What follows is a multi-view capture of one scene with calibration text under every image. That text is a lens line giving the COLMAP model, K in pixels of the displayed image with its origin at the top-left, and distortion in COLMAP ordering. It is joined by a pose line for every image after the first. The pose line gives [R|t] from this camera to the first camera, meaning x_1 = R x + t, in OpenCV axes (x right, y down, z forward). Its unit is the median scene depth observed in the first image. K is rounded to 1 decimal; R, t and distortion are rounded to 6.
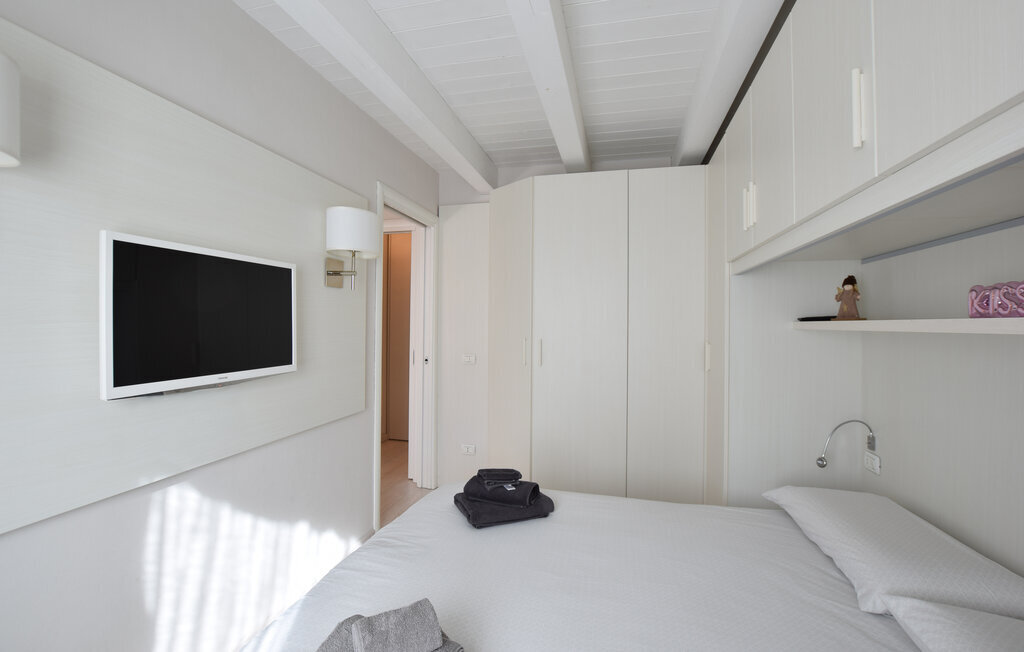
lens RADIAL K [[455.2, 0, 509.5], [0, 455.2, 305.3], [0, 0, 1]] dist [-0.039611, 0.008406]
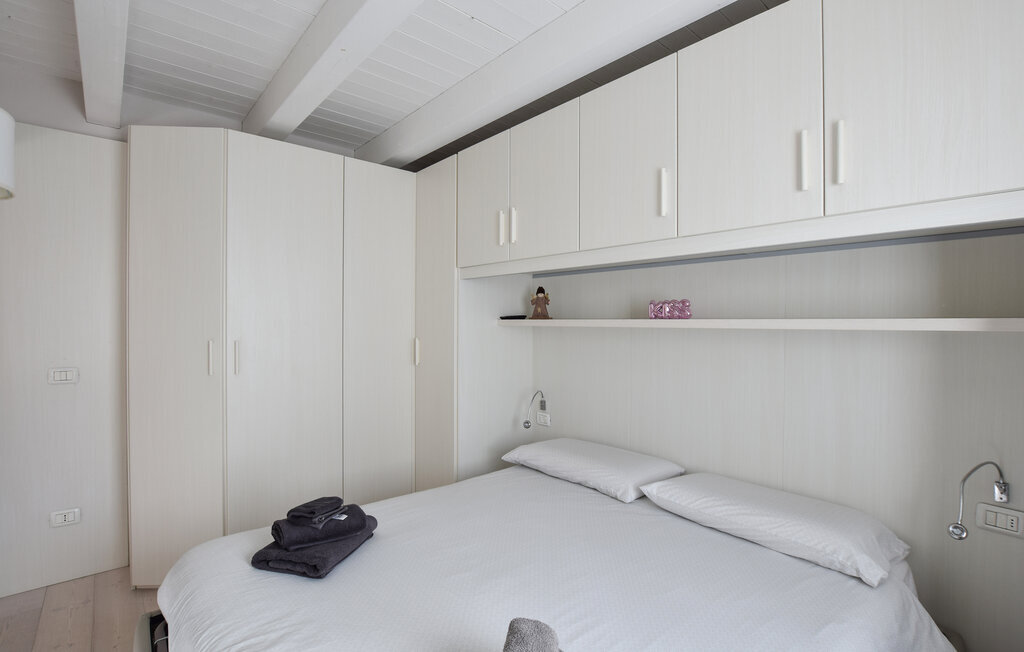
lens RADIAL K [[470.3, 0, 512.2], [0, 470.3, 320.2], [0, 0, 1]] dist [-0.041324, 0.009143]
pose [[0.573947, -0.002797, 0.818888, -0.482162], [-0.033328, 0.999086, 0.026771, 0.000807], [-0.818214, -0.042657, 0.573329, 0.233688]]
